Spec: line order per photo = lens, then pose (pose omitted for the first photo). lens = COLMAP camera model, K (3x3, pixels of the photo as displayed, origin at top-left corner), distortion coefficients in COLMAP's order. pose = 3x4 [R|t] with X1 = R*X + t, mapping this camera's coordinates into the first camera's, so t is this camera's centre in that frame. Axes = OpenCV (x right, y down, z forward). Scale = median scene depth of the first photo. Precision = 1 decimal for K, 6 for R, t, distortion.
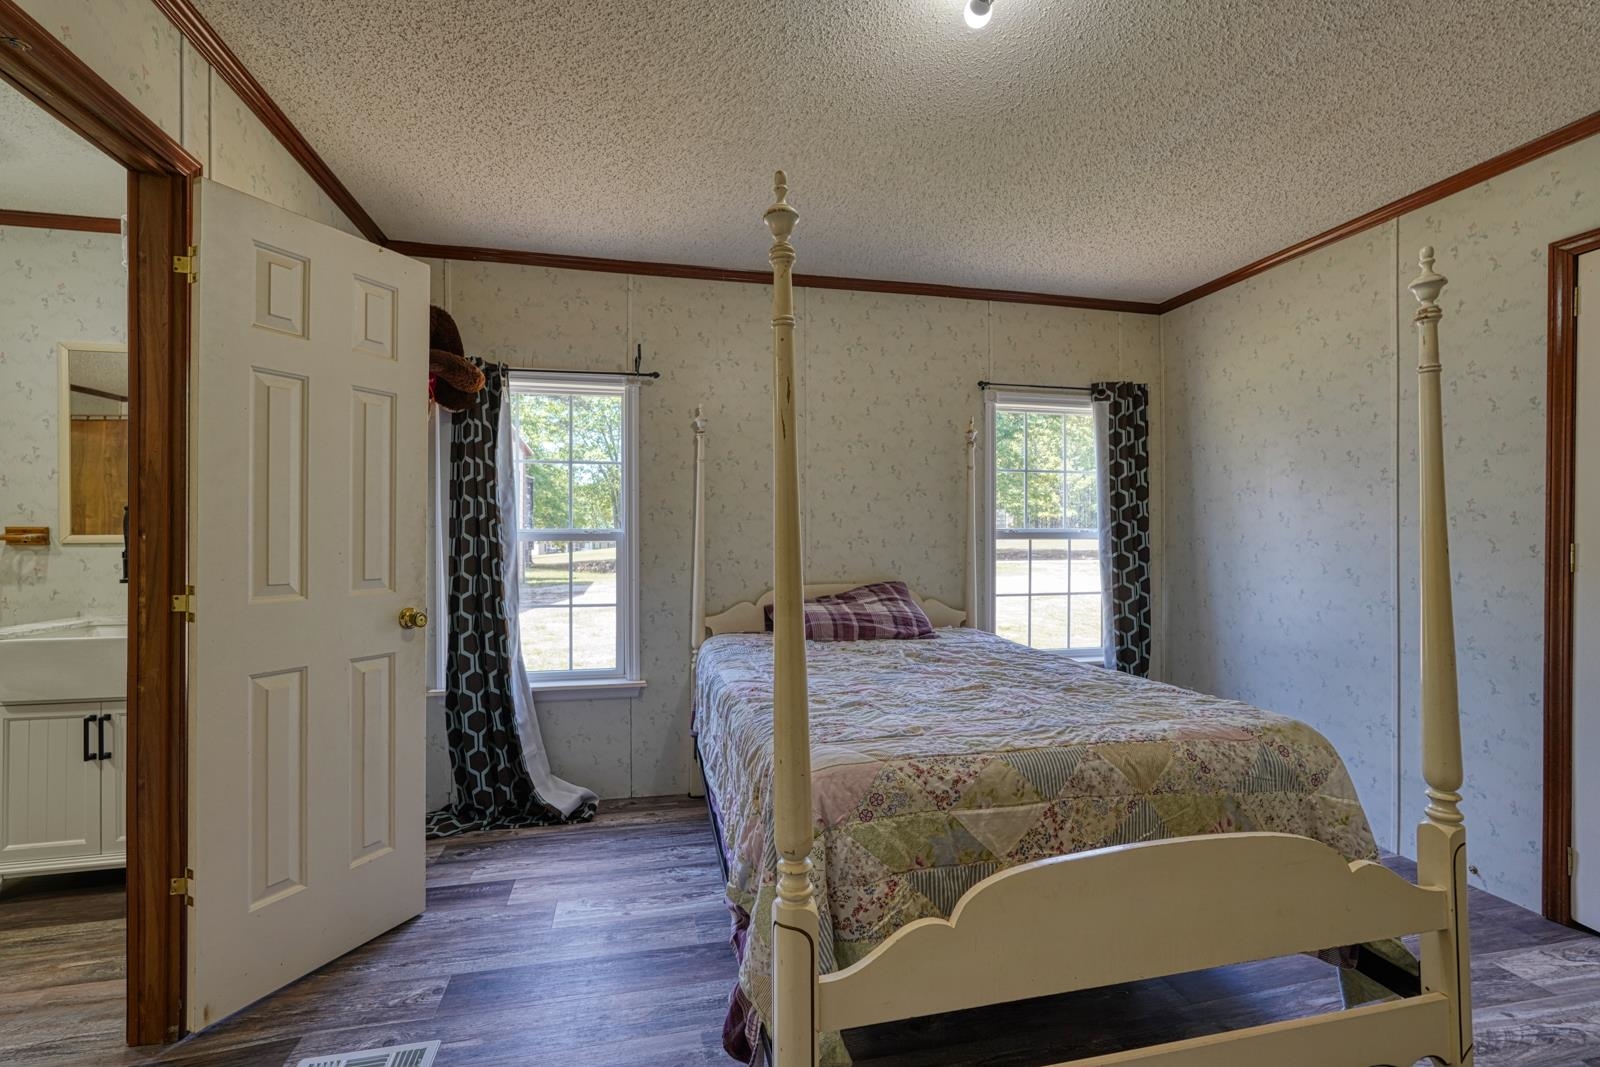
lens RADIAL K [[701.8, 0, 792.3], [0, 701.8, 529.8], [0, 0, 1]] dist [-0.013875, 0.007285]
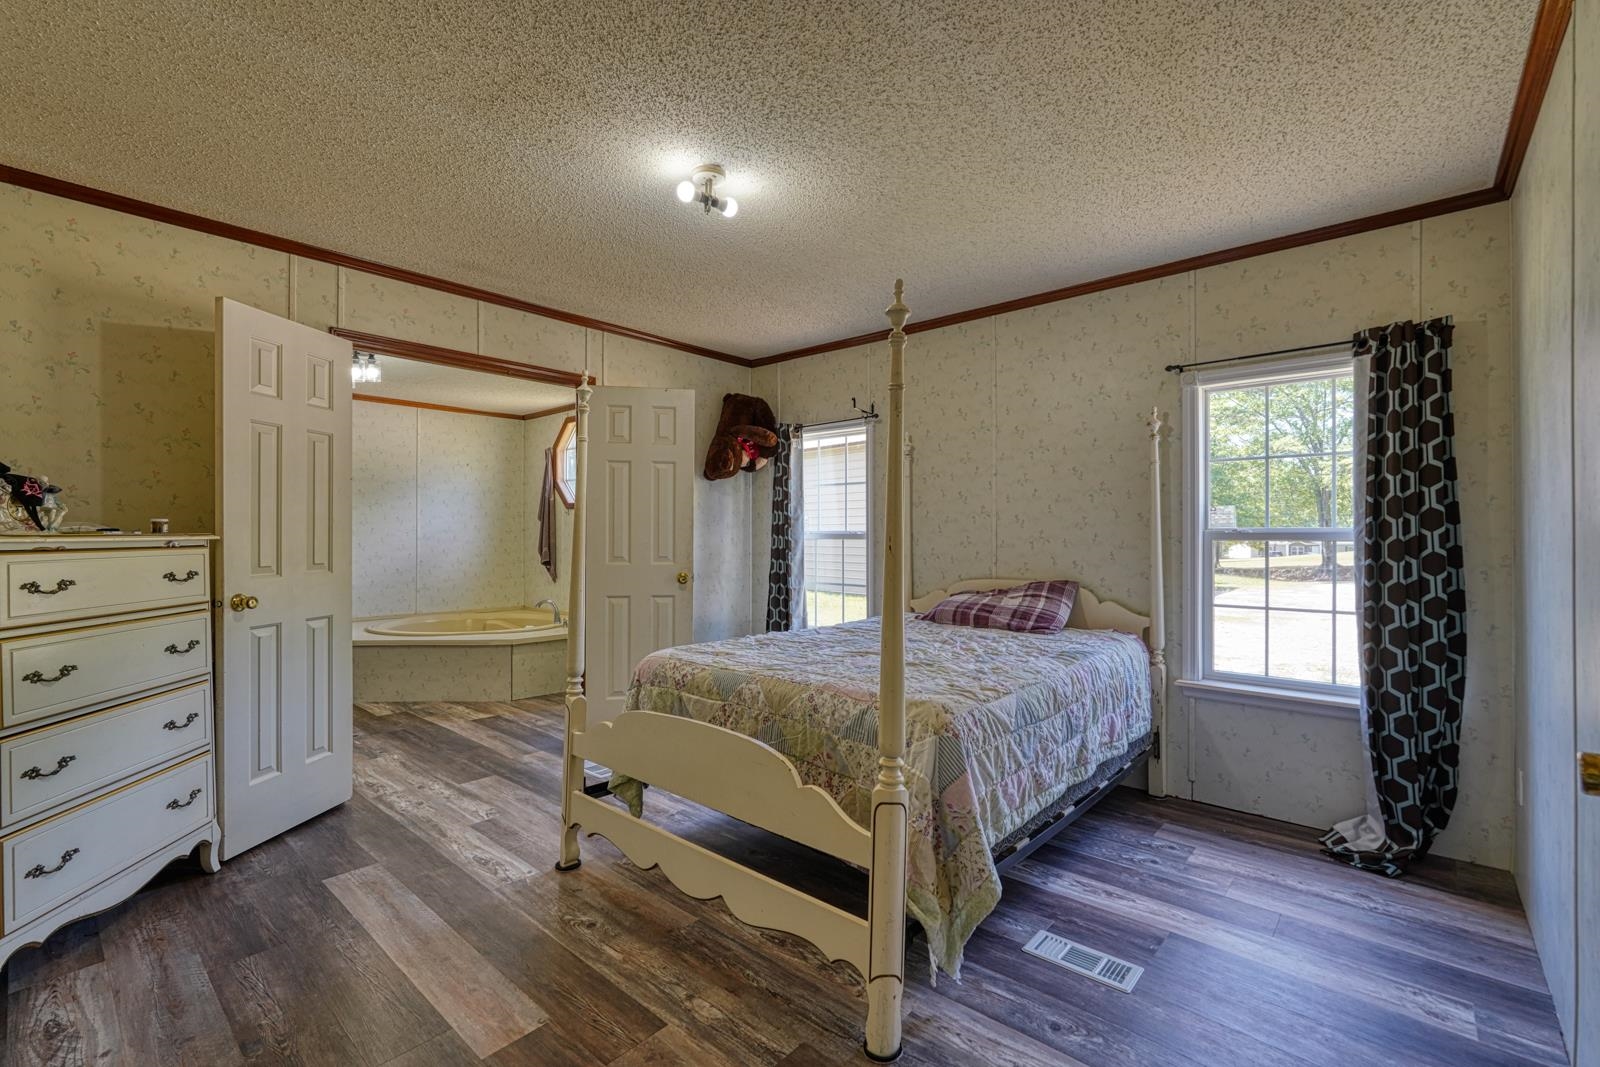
lens RADIAL K [[701.8, 0, 801.2], [0, 701.8, 534.5], [0, 0, 1]] dist [-0.013875, 0.007285]
pose [[0.589641, -0.000175, -0.807666, 0.807424], [0.003118, 0.999993, 0.002060, 0.003353], [0.807660, -0.003732, 0.589637, 0.095154]]
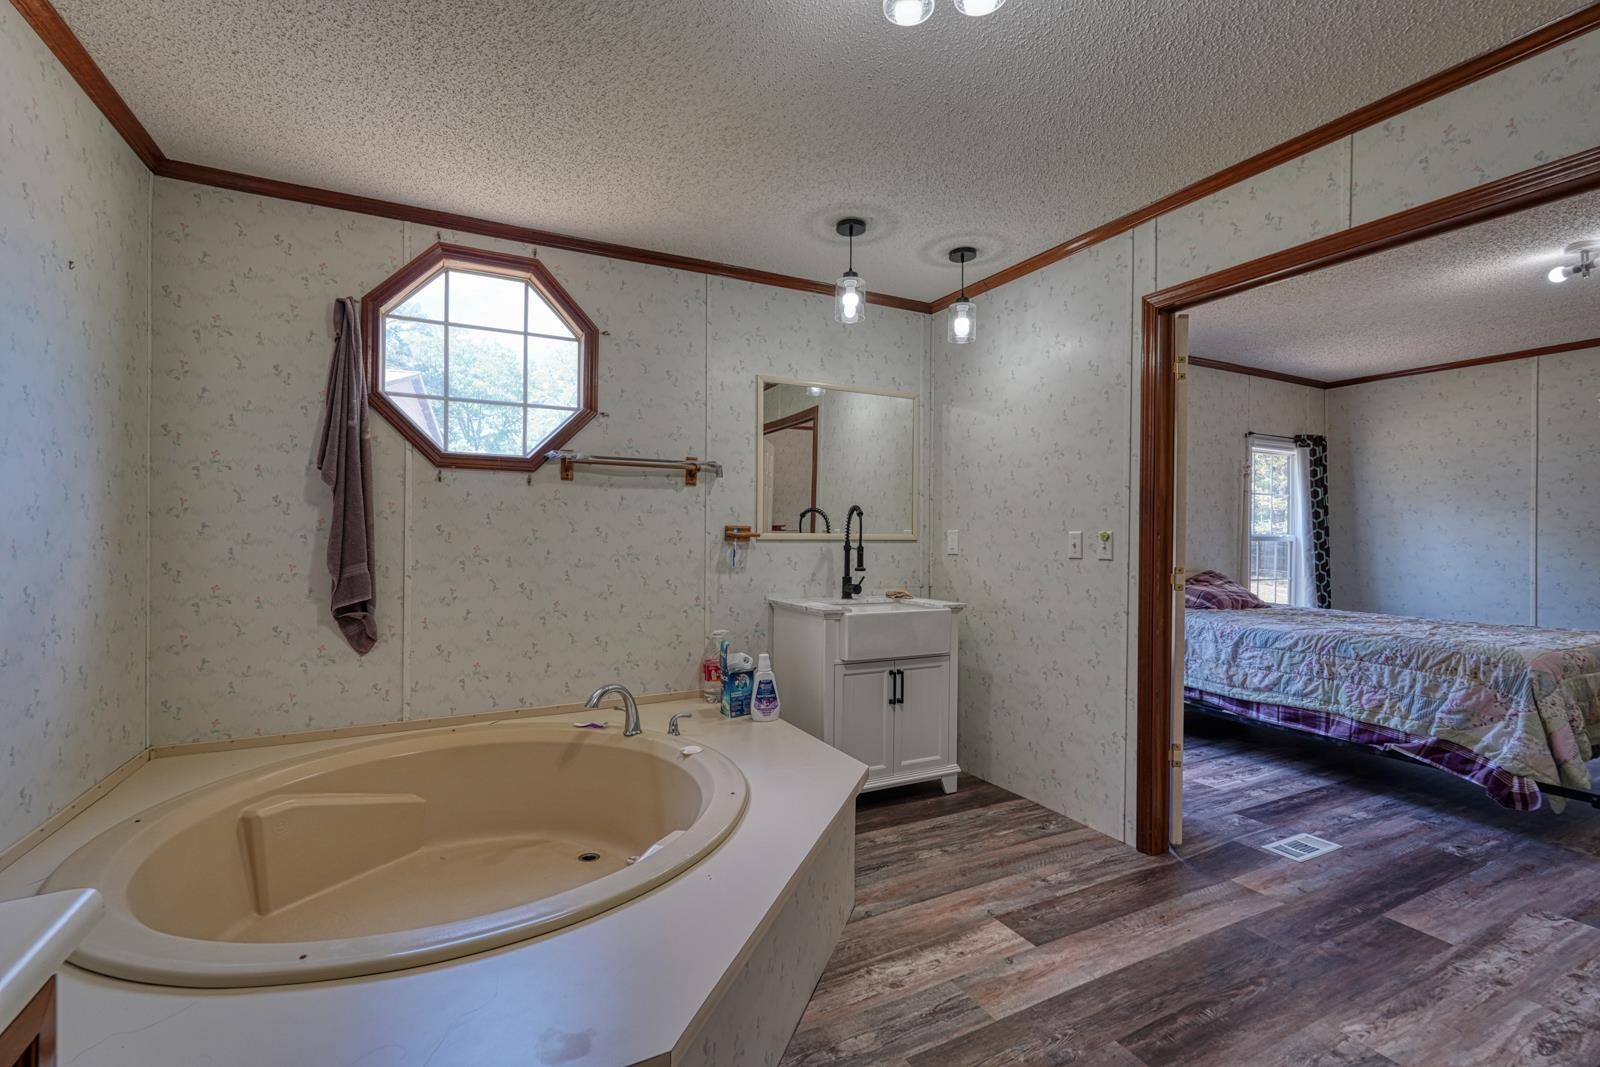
lens RADIAL K [[701.8, 0, 798.2], [0, 701.8, 536.7], [0, 0, 1]] dist [-0.013875, 0.007285]
pose [[0.966303, 0.010228, 0.257202, -1.121064], [-0.014077, 0.999815, 0.013127, -0.000696], [-0.257021, -0.016305, 0.966268, -0.168688]]
